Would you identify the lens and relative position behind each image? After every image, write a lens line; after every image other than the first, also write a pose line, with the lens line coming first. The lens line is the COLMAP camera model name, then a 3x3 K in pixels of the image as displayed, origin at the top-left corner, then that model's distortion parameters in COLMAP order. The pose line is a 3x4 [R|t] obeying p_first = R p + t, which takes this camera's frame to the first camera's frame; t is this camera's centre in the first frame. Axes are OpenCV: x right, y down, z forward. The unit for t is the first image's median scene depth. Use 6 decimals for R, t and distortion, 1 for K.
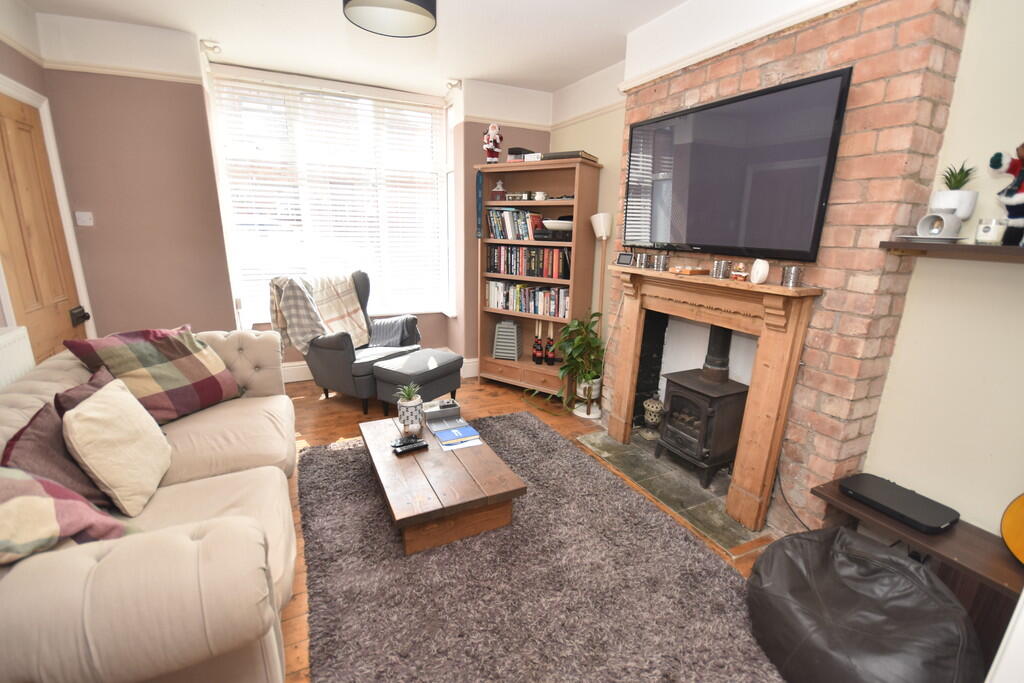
lens RADIAL K [[456.0, 0, 511.3], [0, 456.0, 348.4], [0, 0, 1]] dist [0.010814, -0.001766]
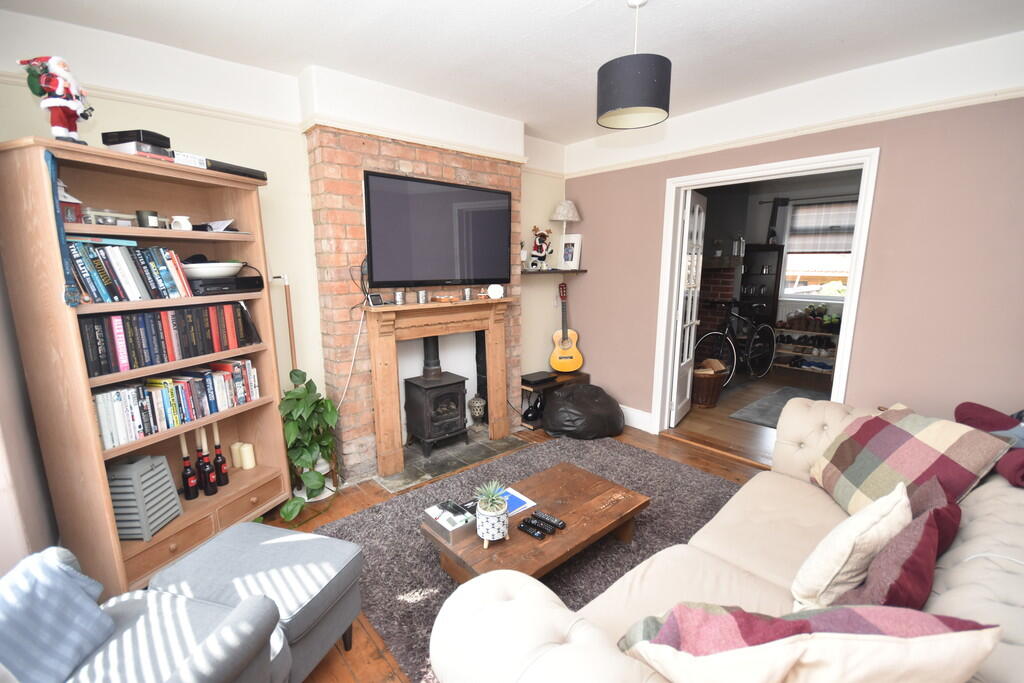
lens RADIAL K [[456.0, 0, 513.1], [0, 456.0, 342.9], [0, 0, 1]] dist [0.010814, -0.001766]
pose [[-0.280138, -0.191420, 0.940681, -0.634730], [0.244470, 0.933382, 0.262739, -0.233479], [-0.928309, 0.303572, -0.214679, 0.754917]]
